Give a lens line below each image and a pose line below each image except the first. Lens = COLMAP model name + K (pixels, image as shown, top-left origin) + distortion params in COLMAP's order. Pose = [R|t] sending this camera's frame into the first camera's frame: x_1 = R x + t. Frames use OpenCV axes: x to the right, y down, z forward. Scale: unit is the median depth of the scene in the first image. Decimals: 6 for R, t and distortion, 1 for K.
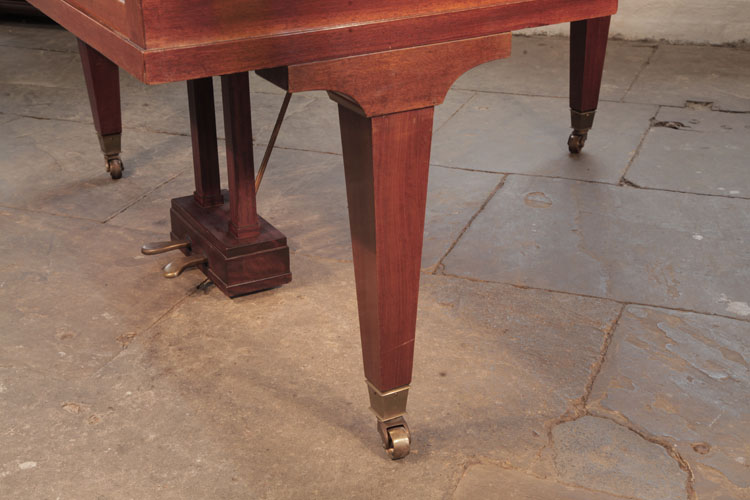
lens RADIAL K [[1177.4, 0, 377.0], [0, 1177.4, 249.9], [0, 0, 1]] dist [0.237557, 0.000000]
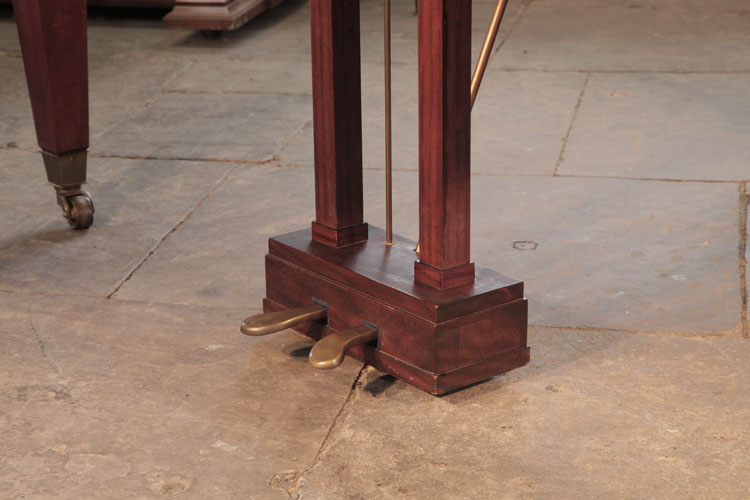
lens RADIAL K [[1783.2, 0, 375.4], [0, 1783.2, 249.8], [0, 0, 1]] dist [0.393717, 0.000000]
pose [[0.982963, -0.059820, 0.173797, -0.290120], [0.074893, 0.993855, -0.081503, 0.037572], [-0.167853, 0.093131, 0.981403, 0.175360]]
